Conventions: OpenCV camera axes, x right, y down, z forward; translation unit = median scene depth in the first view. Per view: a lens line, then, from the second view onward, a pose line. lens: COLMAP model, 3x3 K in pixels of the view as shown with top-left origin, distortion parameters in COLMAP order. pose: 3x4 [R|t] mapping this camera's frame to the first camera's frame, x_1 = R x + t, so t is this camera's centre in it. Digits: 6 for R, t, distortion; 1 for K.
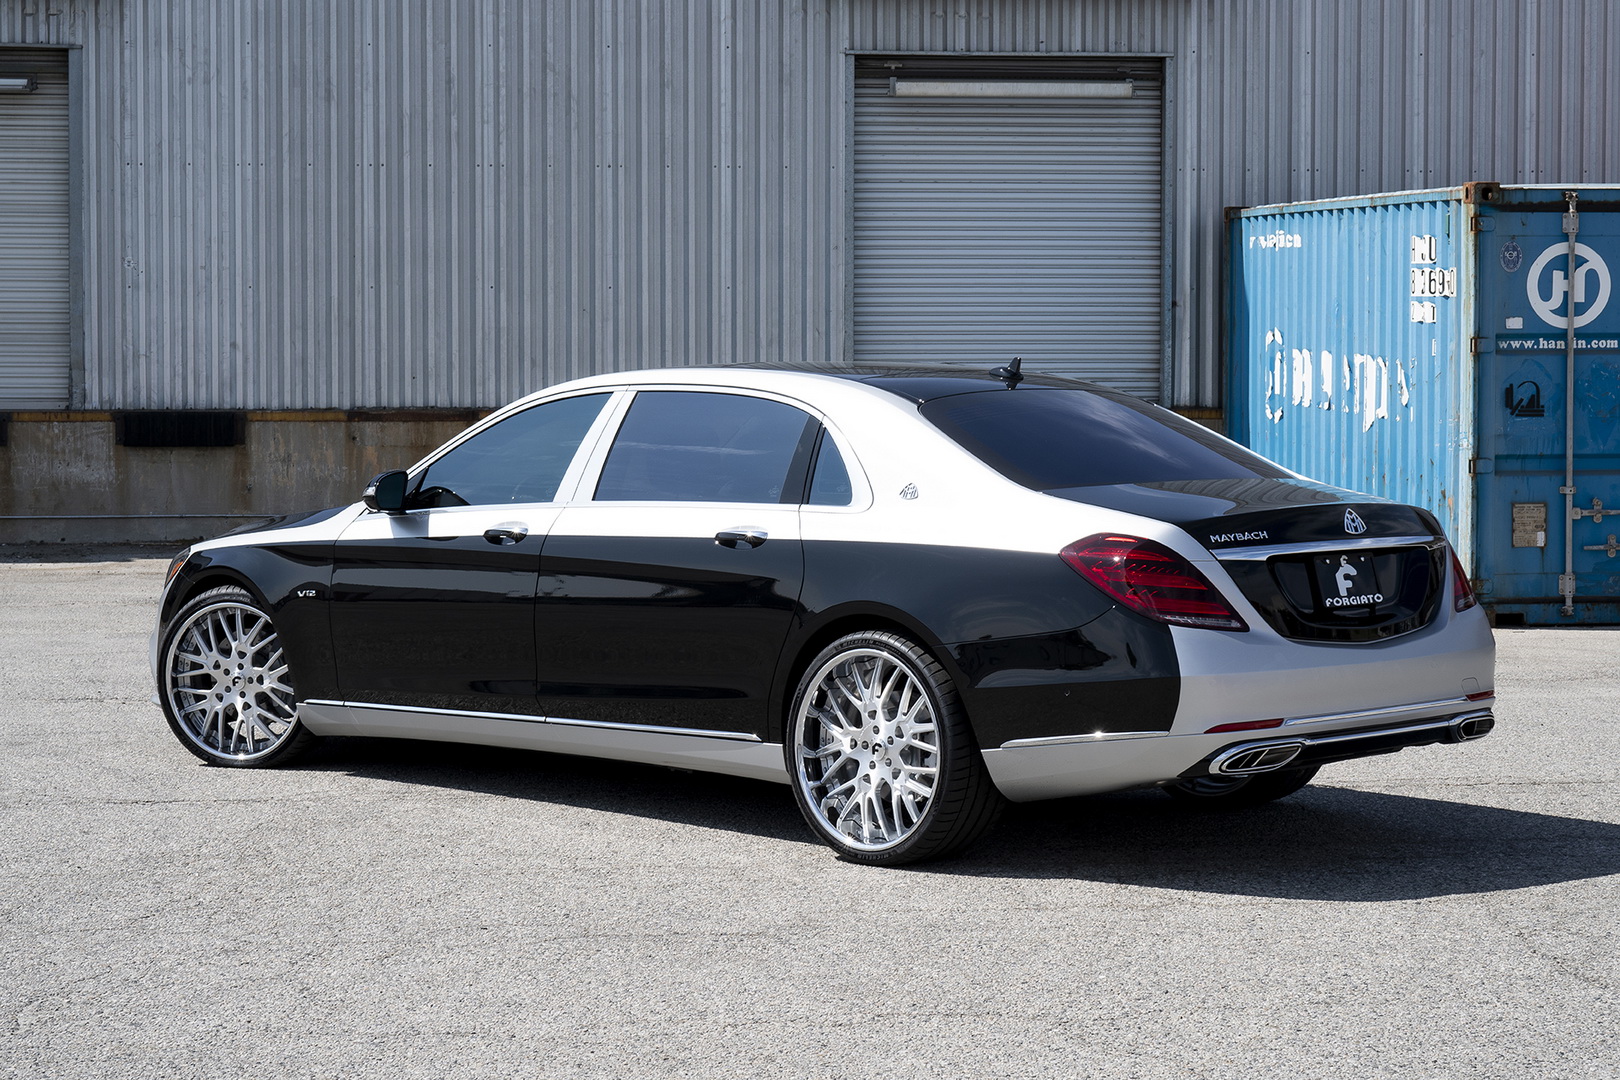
lens RADIAL K [[2318.9, 0, 810.0], [0, 2318.9, 540.0], [0, 0, 1]] dist [0.008036, -0.042579]
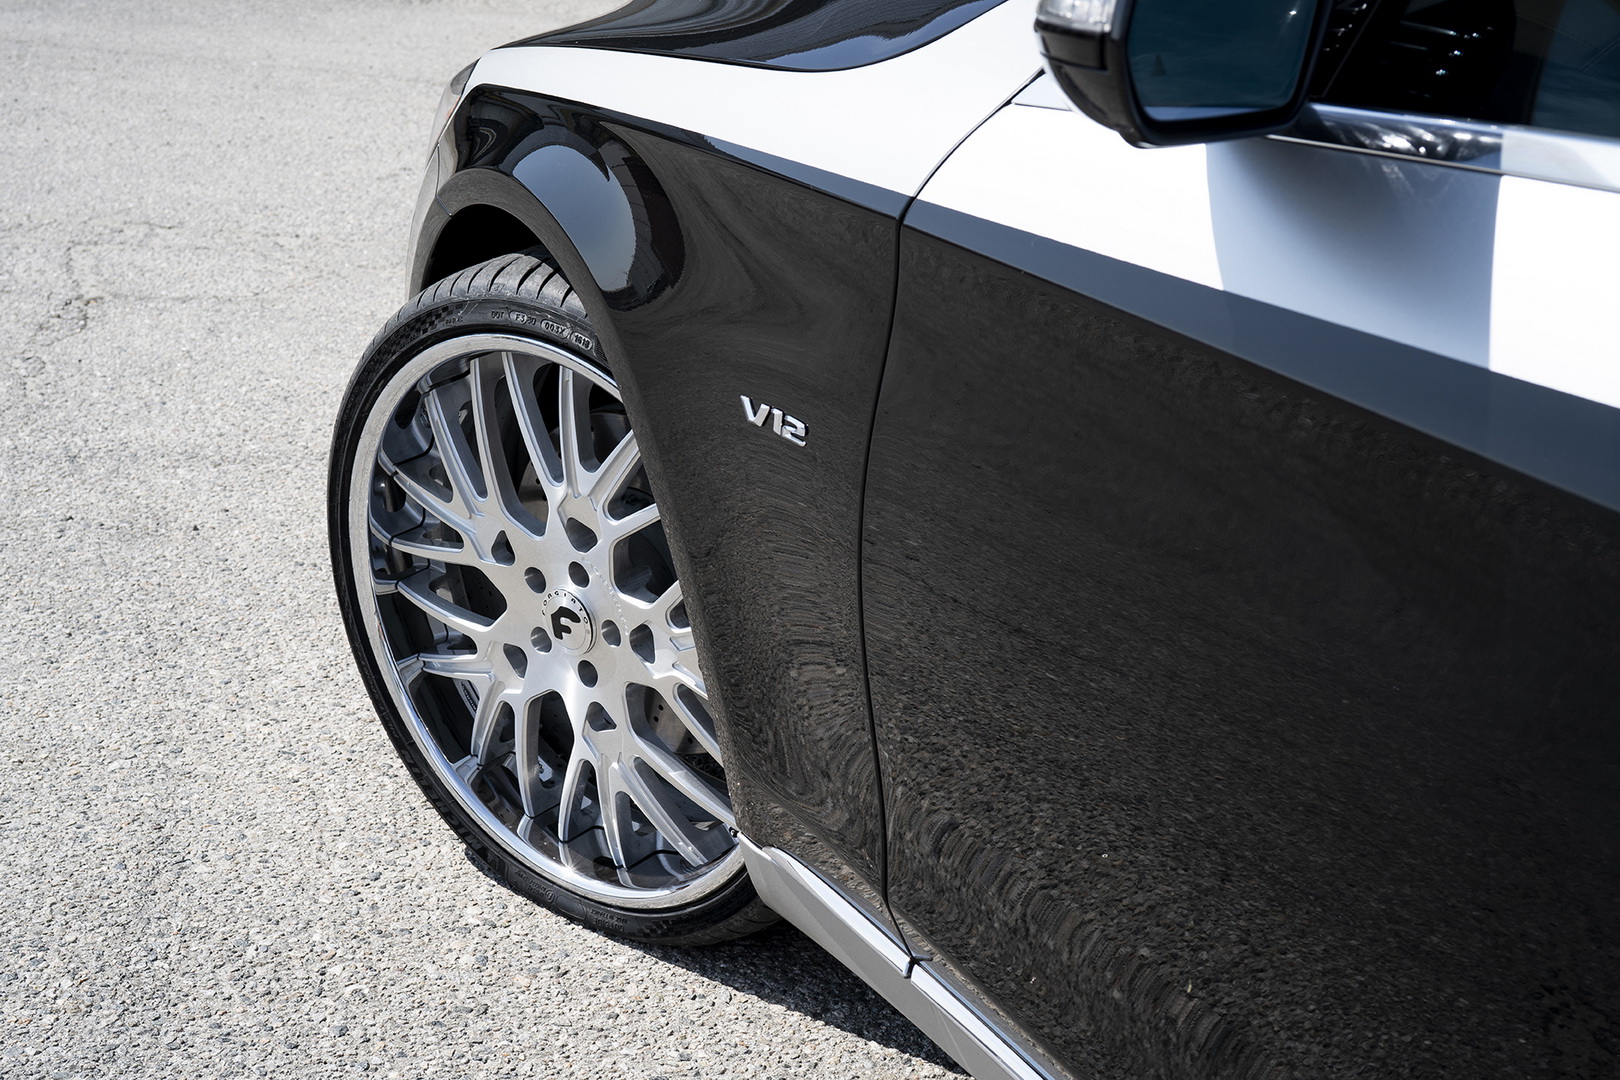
lens RADIAL K [[2318.9, 0, 810.0], [0, 2318.9, 540.0], [0, 0, 1]] dist [0.008036, -0.042579]
pose [[0.947775, 0.125911, -0.293033, -0.039568], [-0.034527, 0.953881, 0.298192, -0.007433], [0.317065, -0.272501, 0.908412, 0.210451]]
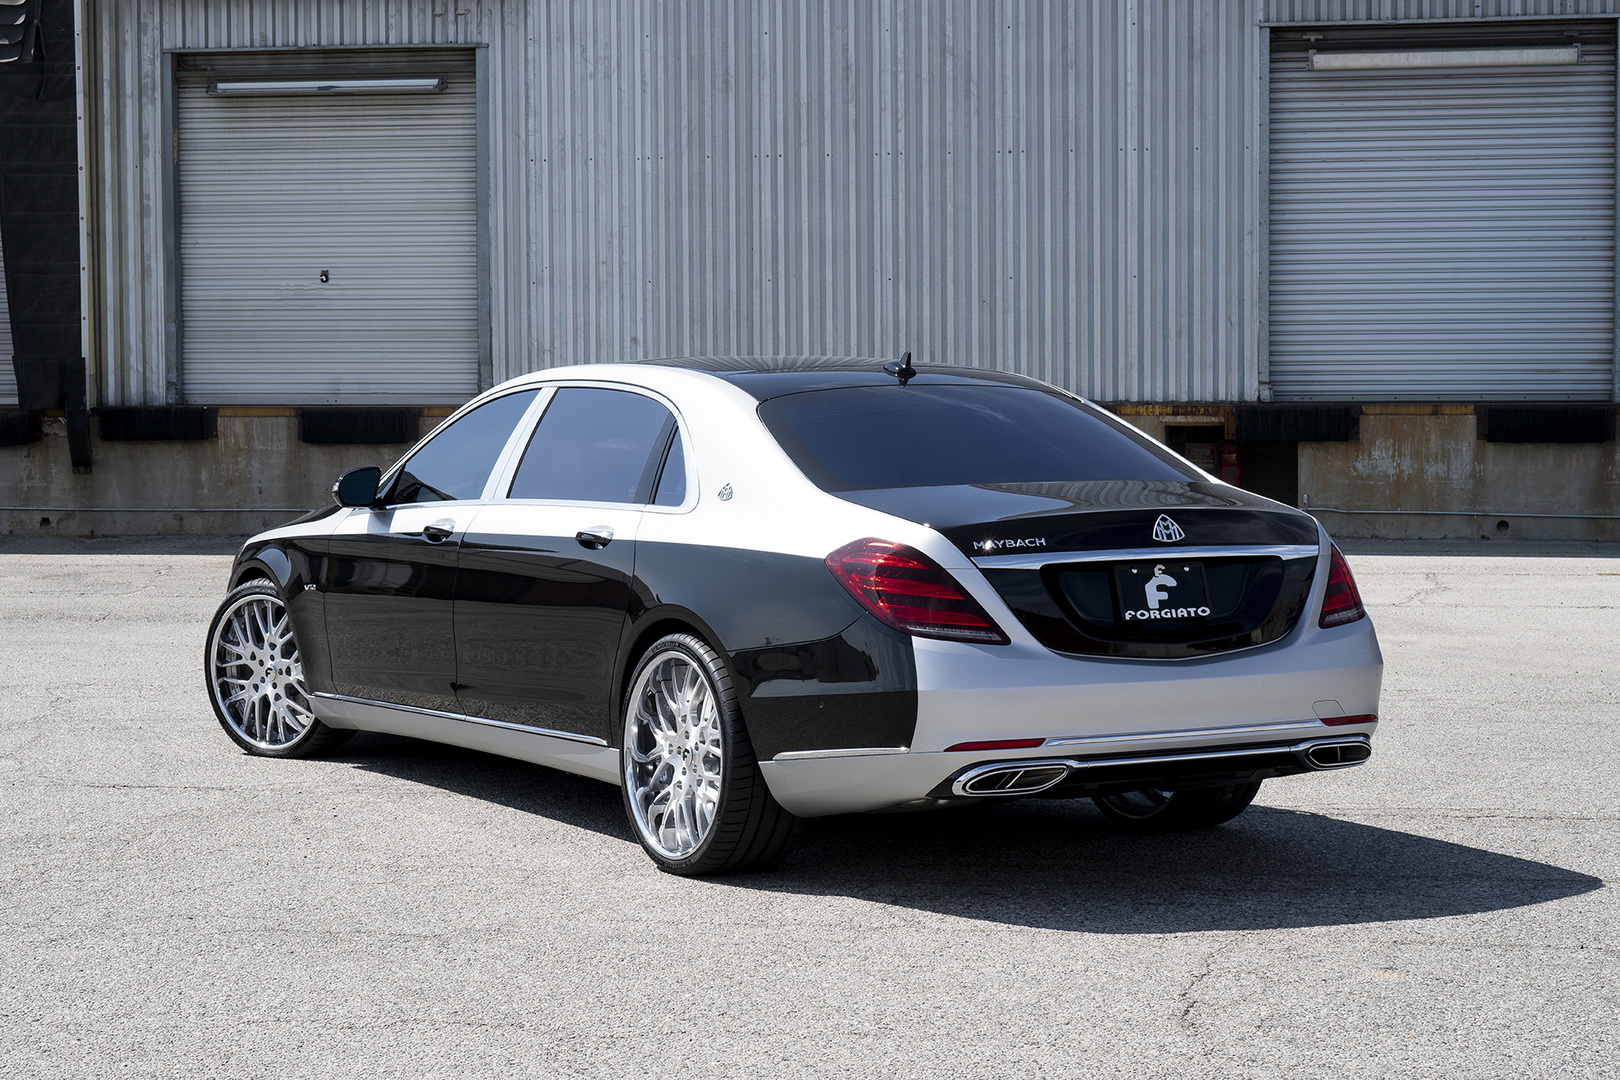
lens RADIAL K [[2415.1, 0, 810.0], [0, 2415.1, 540.0], [0, 0, 1]] dist [0.009810, -0.005772]
pose [[0.974598, 0.013630, -0.223545, 0.060116], [-0.013630, 0.999906, 0.001539, -0.000566], [0.223545, 0.001547, 0.974692, 0.005078]]
